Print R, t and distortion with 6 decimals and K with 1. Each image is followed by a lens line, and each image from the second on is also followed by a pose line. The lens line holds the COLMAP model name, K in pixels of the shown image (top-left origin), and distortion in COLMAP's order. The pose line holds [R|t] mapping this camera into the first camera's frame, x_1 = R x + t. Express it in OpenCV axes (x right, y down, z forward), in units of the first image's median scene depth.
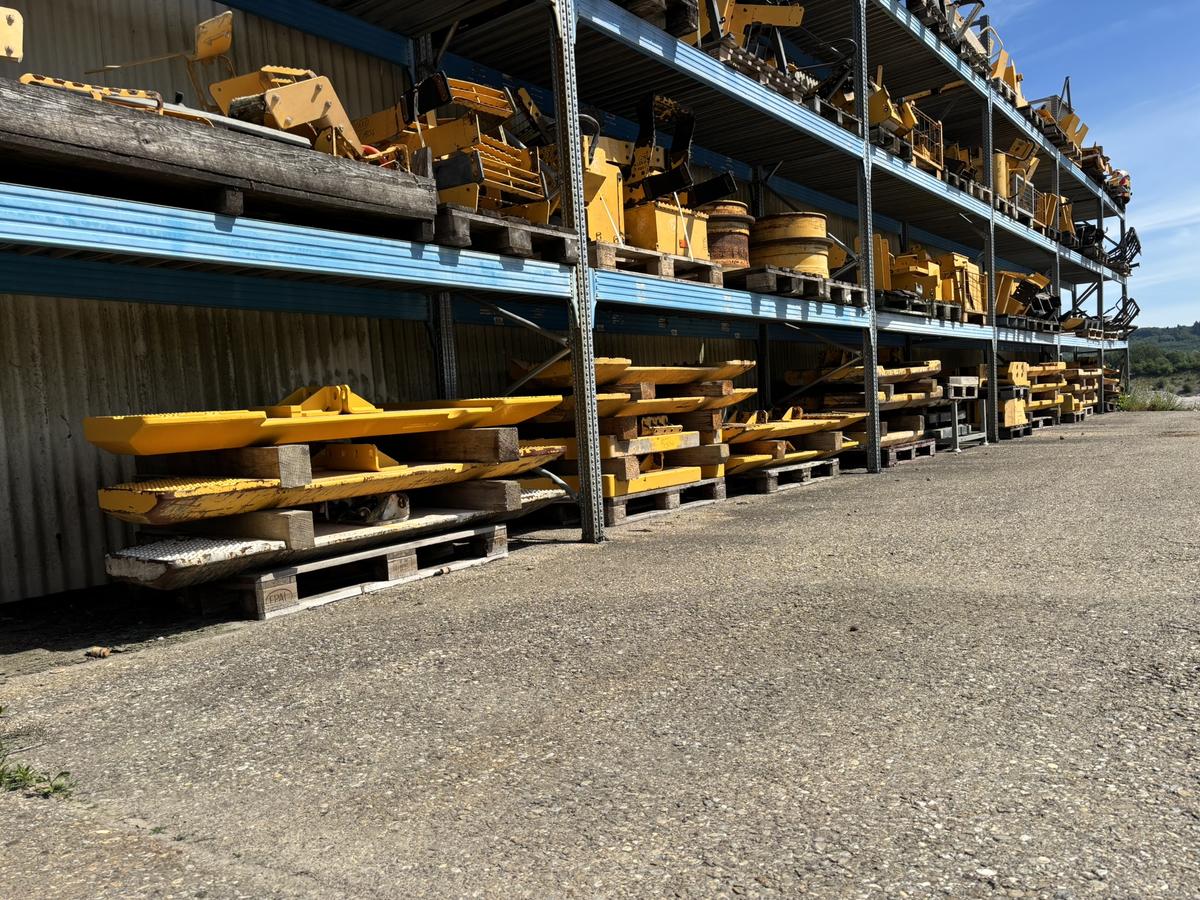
lens RADIAL K [[911.8, 0, 600.1], [0, 911.8, 450.7], [0, 0, 1]] dist [0.012212, 0.002193]
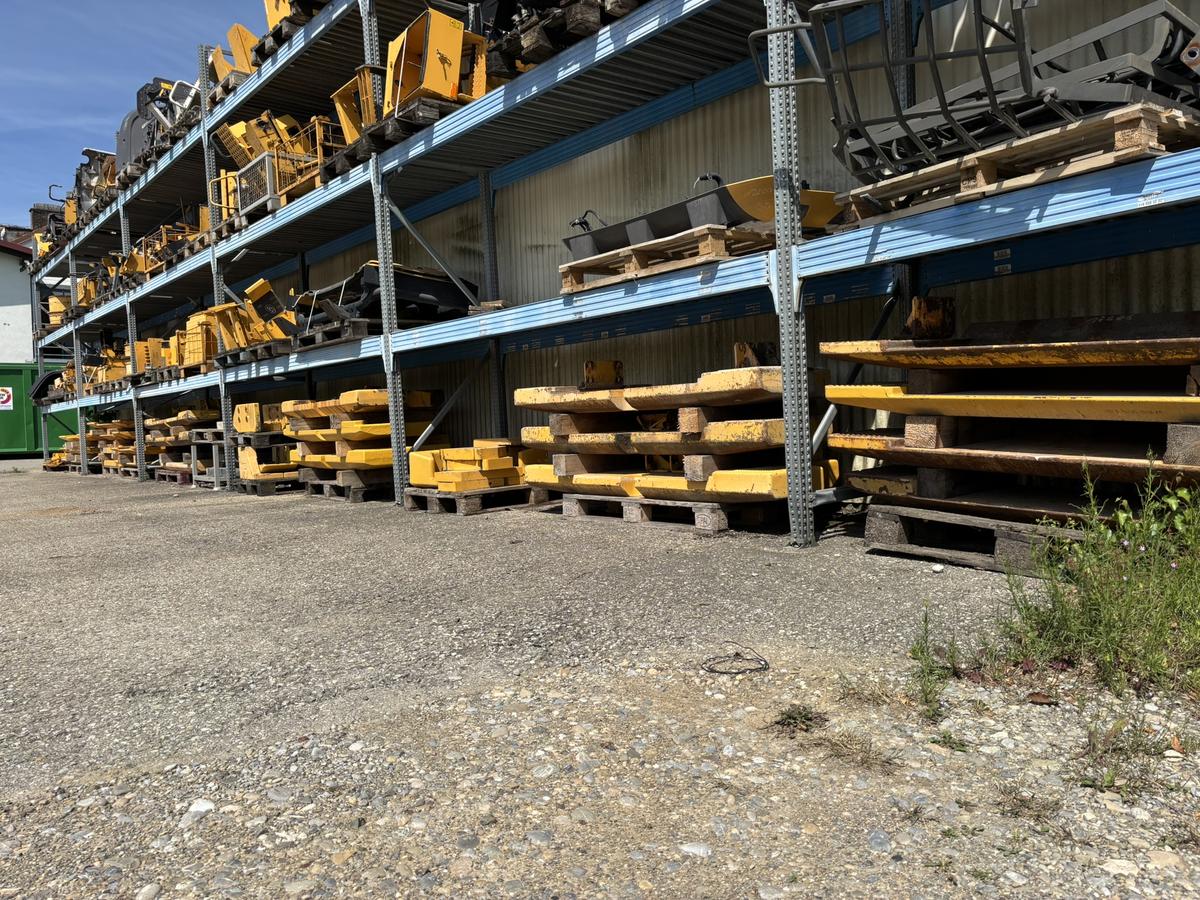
lens RADIAL K [[911.8, 0, 600.1], [0, 911.8, 450.6], [0, 0, 1]] dist [0.012212, 0.002193]
pose [[-0.236537, 0.087469, -0.967677, 1.199047], [-0.005527, 0.995802, 0.091362, -0.133096], [0.971607, 0.026959, -0.235060, 1.521517]]
